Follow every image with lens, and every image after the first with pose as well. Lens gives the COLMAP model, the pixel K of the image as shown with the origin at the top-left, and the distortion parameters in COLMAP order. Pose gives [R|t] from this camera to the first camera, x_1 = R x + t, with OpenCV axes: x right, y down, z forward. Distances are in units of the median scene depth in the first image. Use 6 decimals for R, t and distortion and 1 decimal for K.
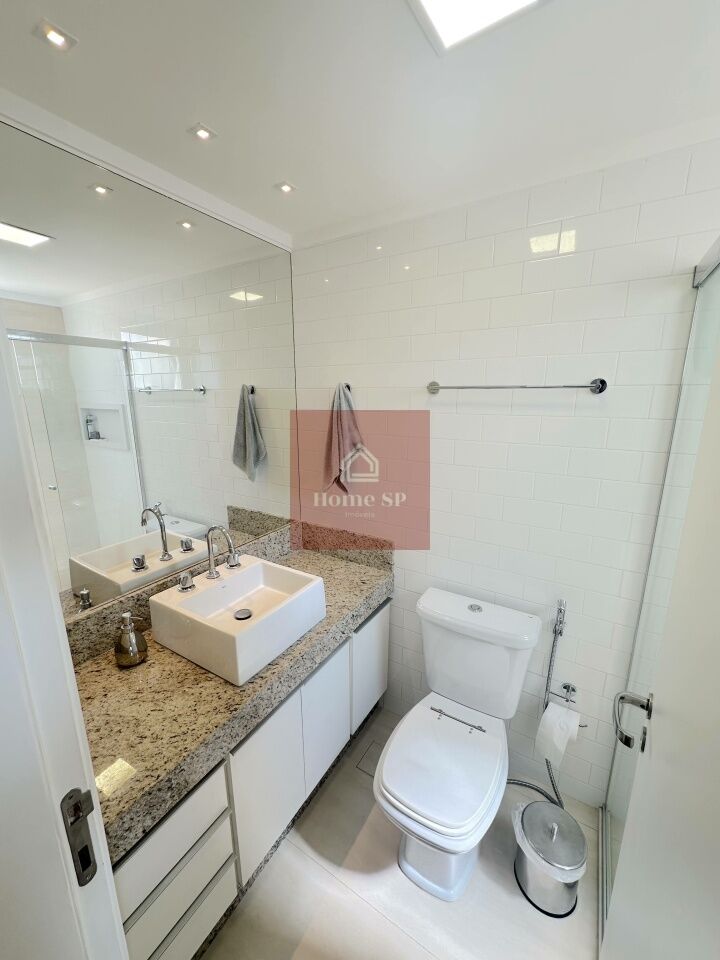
lens RADIAL K [[379.7, 0, 360.0], [0, 379.7, 480.0], [0, 0, 1]] dist [-0.009616, 0.000411]
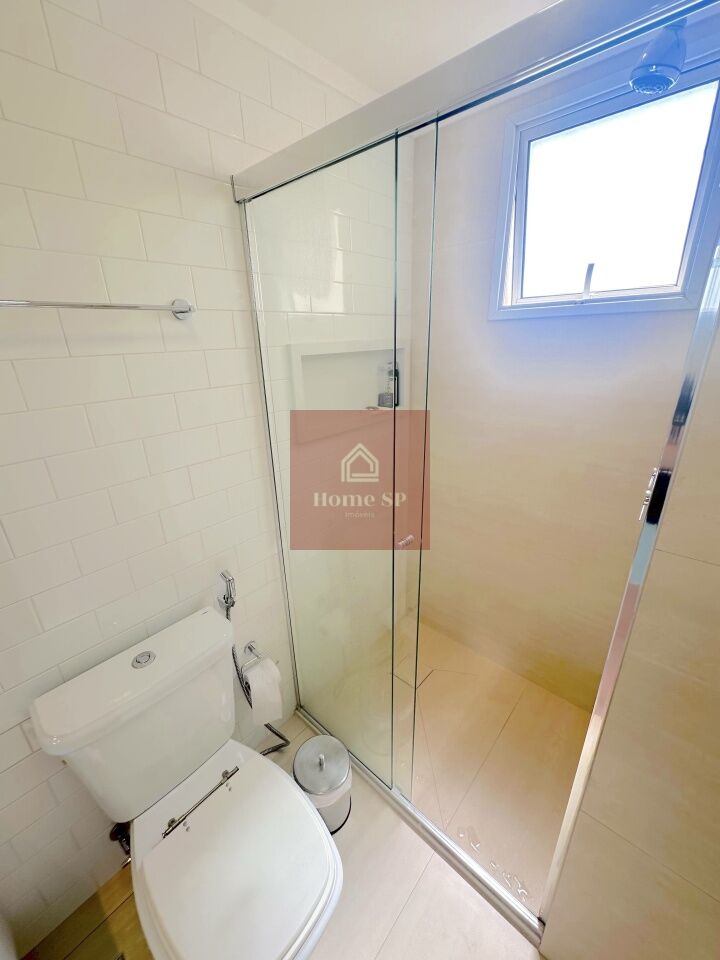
lens RADIAL K [[379.7, 0, 360.0], [0, 379.7, 480.0], [0, 0, 1]] dist [-0.009616, 0.000411]
pose [[0.165697, -0.350718, 0.921706, -0.150873], [0.242769, 0.920370, 0.306566, -0.070074], [-0.955828, 0.172965, 0.237646, 0.494487]]
